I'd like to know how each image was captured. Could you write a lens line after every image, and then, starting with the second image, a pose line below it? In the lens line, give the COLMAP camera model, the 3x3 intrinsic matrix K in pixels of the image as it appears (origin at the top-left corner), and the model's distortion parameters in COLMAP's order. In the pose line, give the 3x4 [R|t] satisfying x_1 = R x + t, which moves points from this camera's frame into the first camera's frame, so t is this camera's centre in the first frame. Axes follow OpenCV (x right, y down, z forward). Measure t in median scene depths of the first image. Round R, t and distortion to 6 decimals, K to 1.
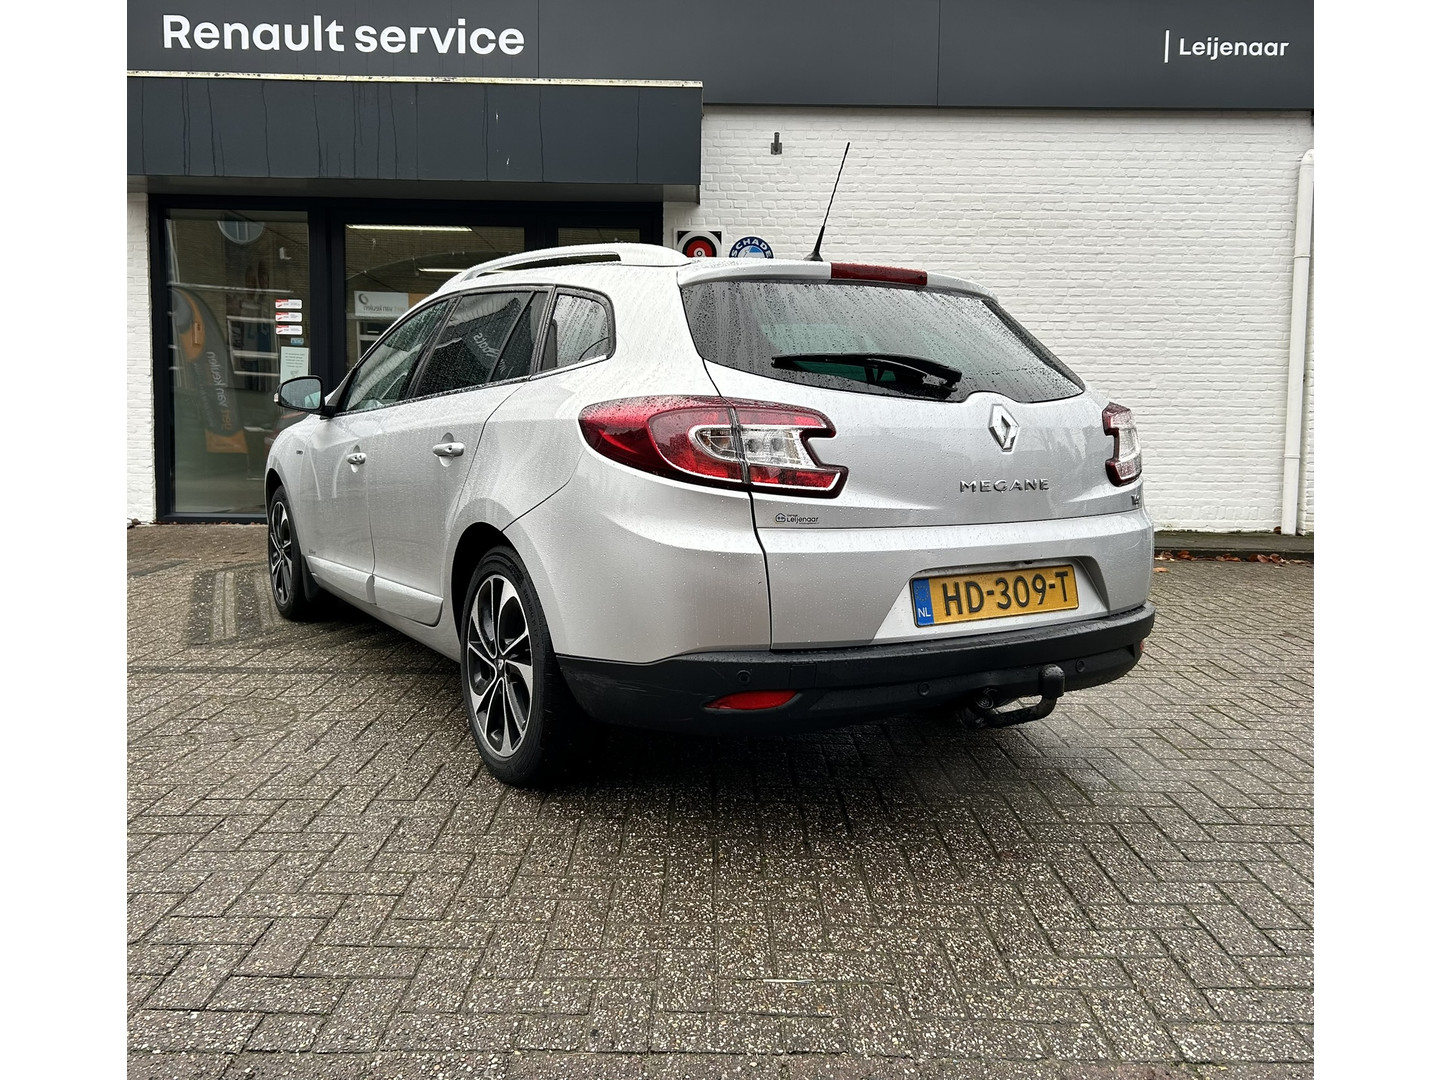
lens RADIAL K [[1082.8, 0, 714.7], [0, 1082.8, 523.6], [0, 0, 1]] dist [0.012334, 0.000720]
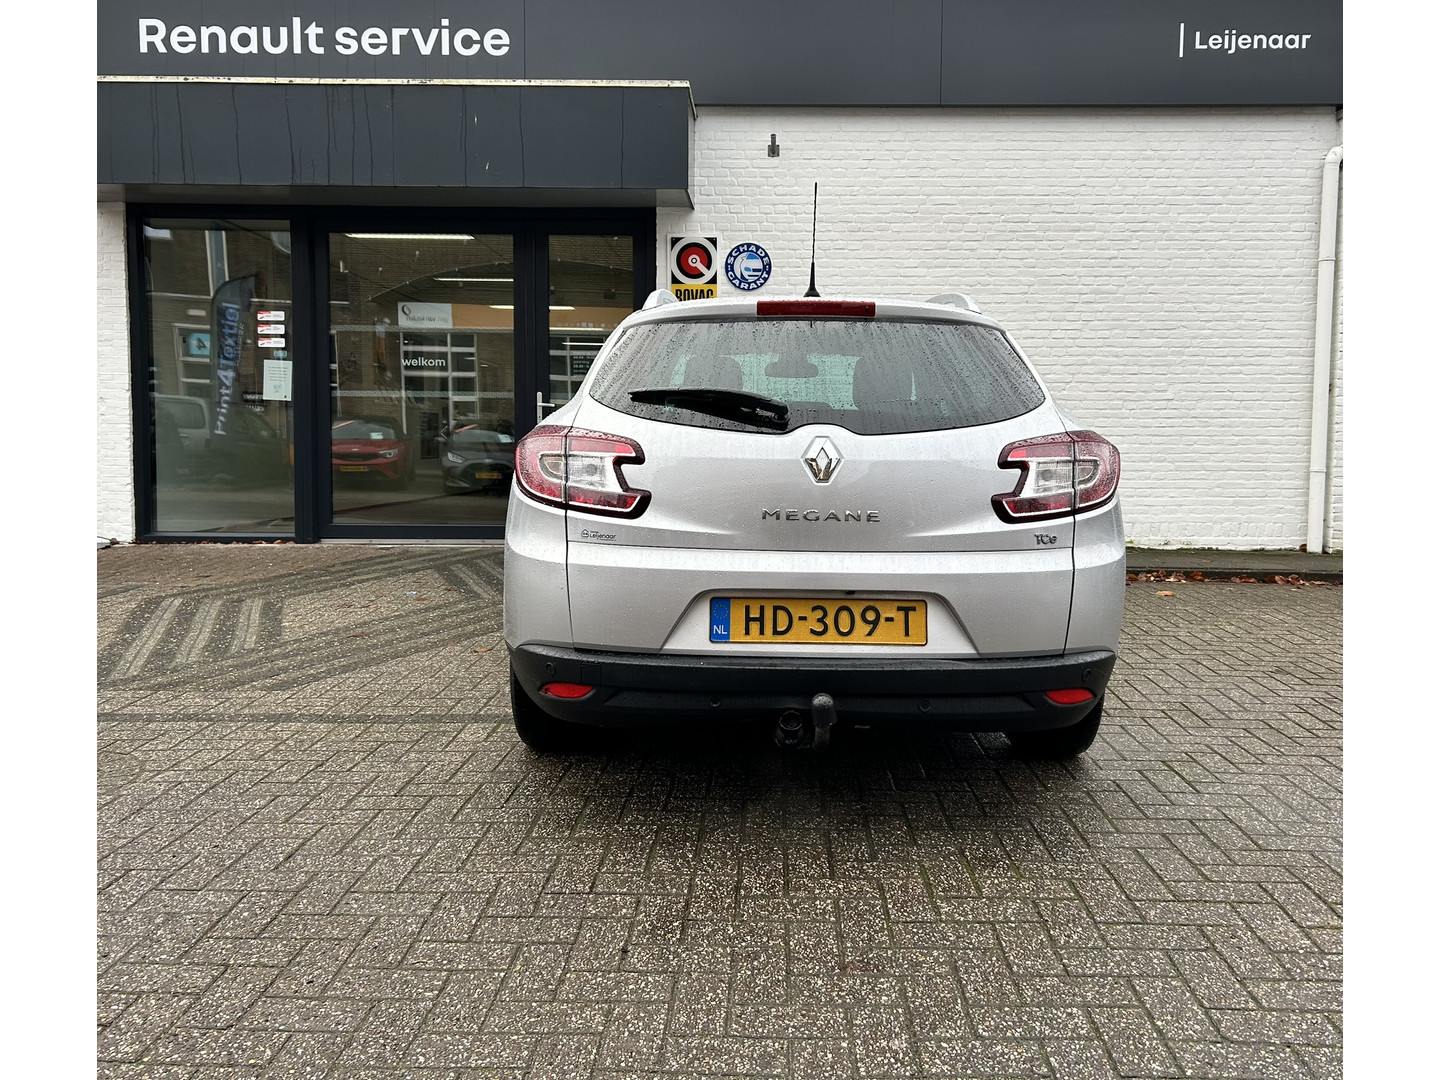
lens RADIAL K [[1083.0, 0, 757.3], [0, 1083.0, 525.5], [0, 0, 1]] dist [0.013651, -0.002885]
pose [[0.999820, -0.002233, -0.018847, 0.061279], [0.002159, 0.999990, -0.003947, -0.011012], [0.018856, 0.003906, 0.999815, 0.042539]]
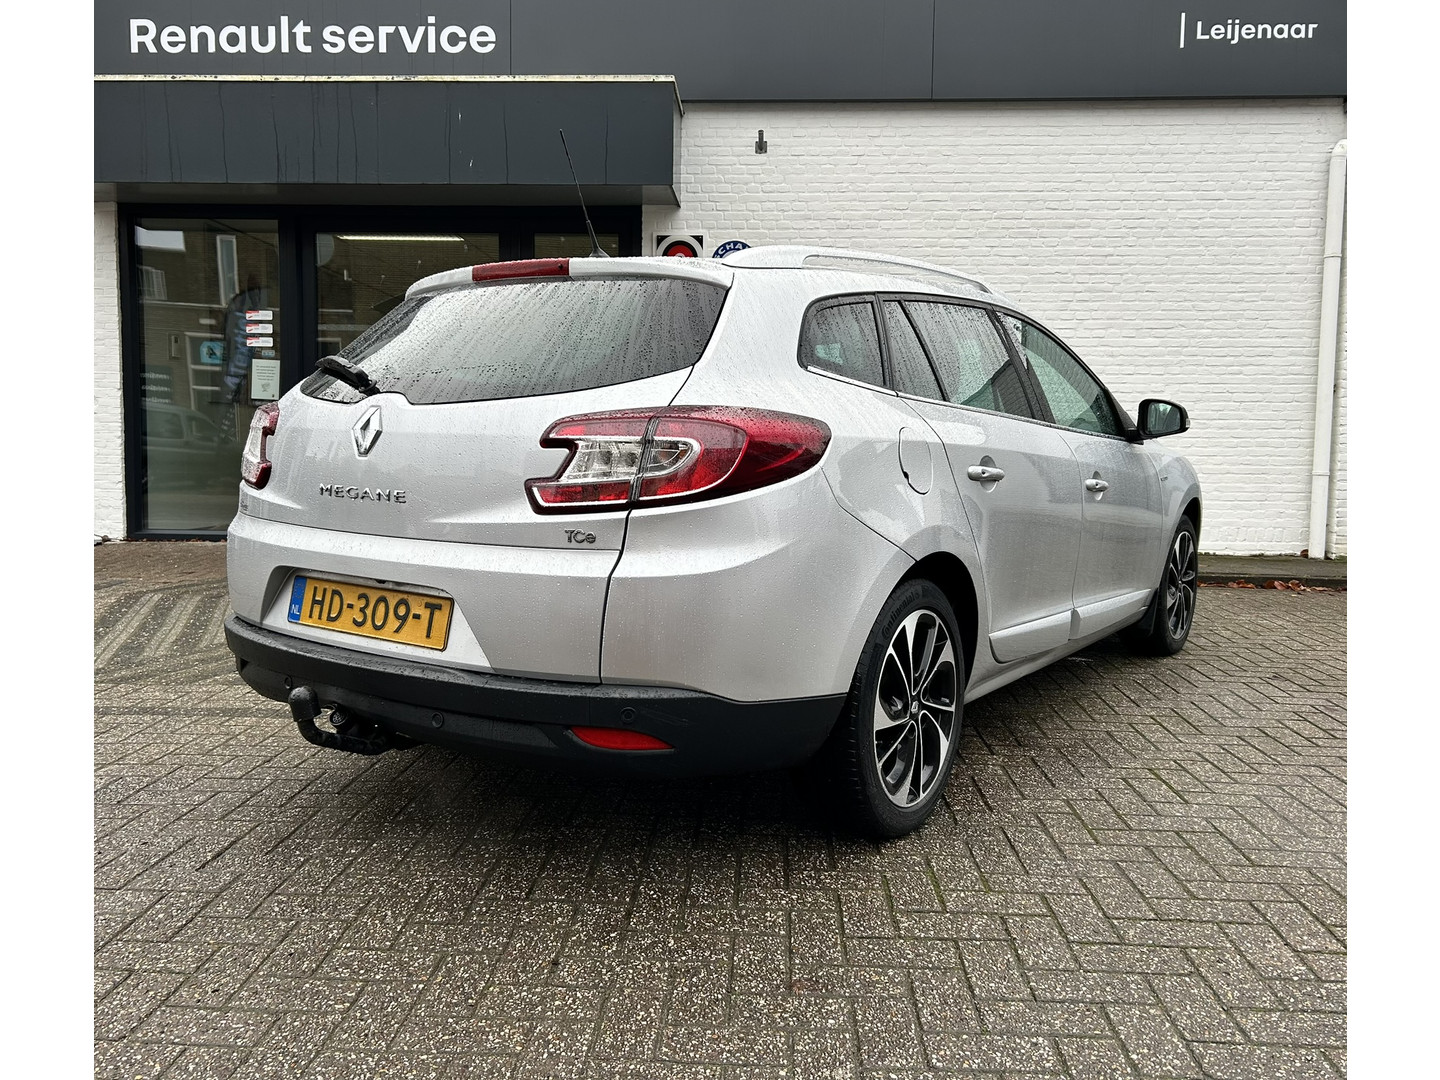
lens RADIAL K [[1070.0, 0, 719.0], [0, 1070.0, 539.5], [0, 0, 1]] dist [0.014806, -0.004357]
pose [[0.998590, 0.004539, -0.052900, 0.072821], [-0.004465, 0.999989, 0.001514, -0.005199], [0.052906, -0.001275, 0.998599, 0.065283]]
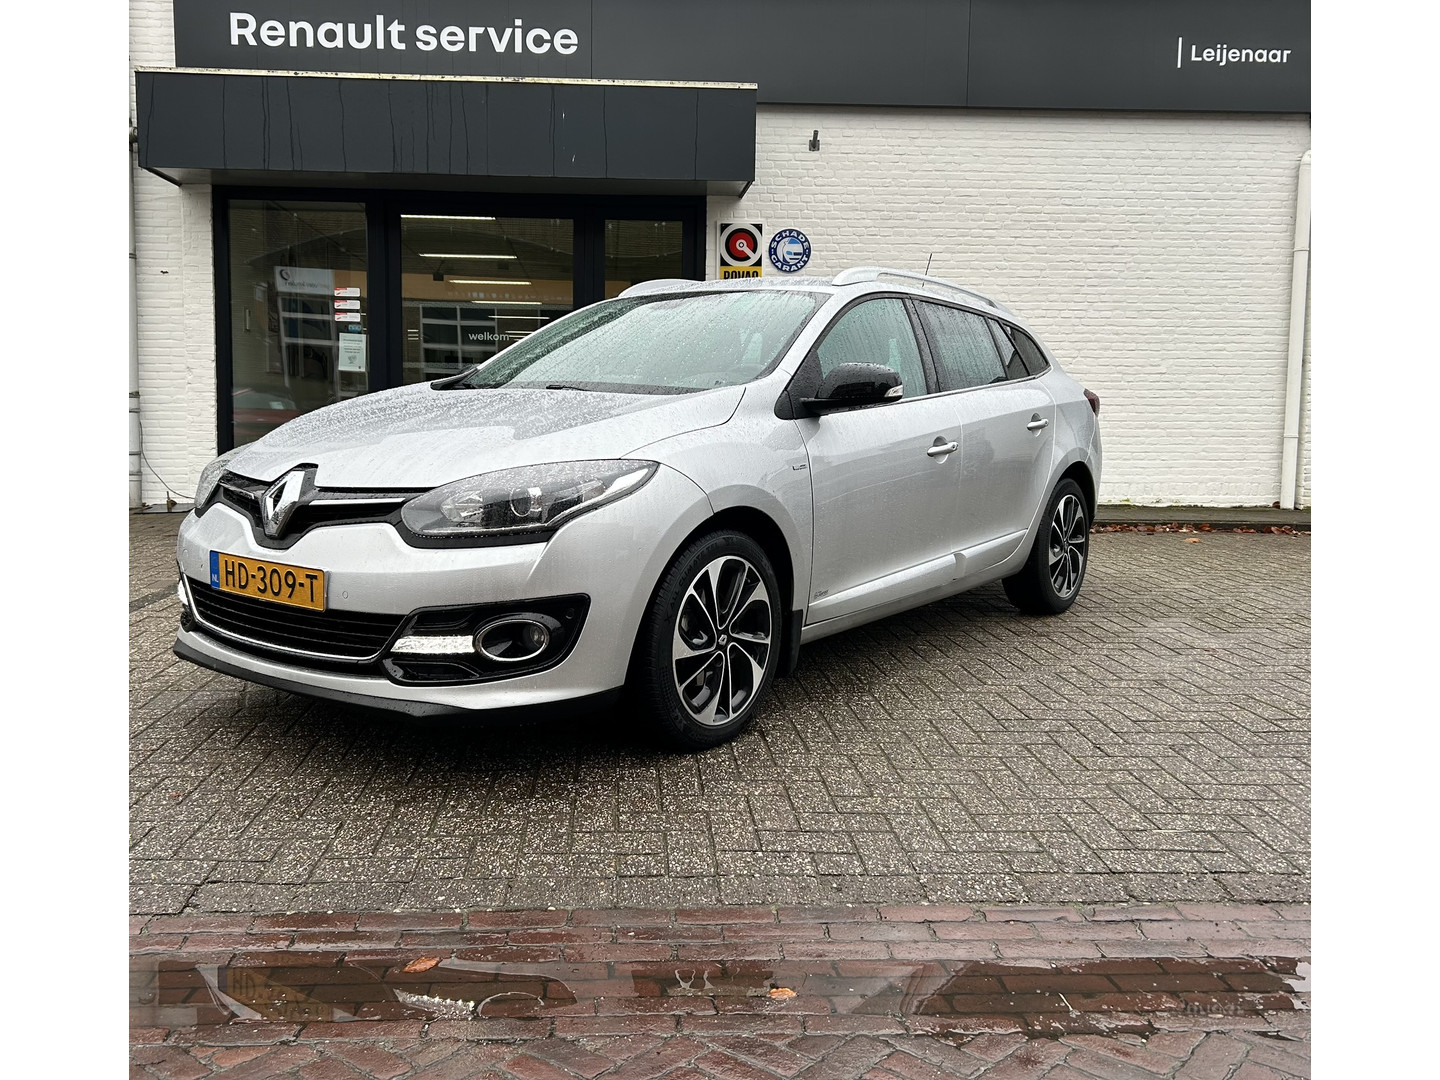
lens RADIAL K [[1100.0, 0, 659.8], [0, 1100.0, 518.9], [0, 0, 1]] dist [0.017629, -0.009705]
pose [[0.999320, -0.004801, 0.036568, -0.137717], [0.004380, 0.999923, 0.011608, 0.004810], [-0.036621, -0.011440, 0.999264, -0.073423]]
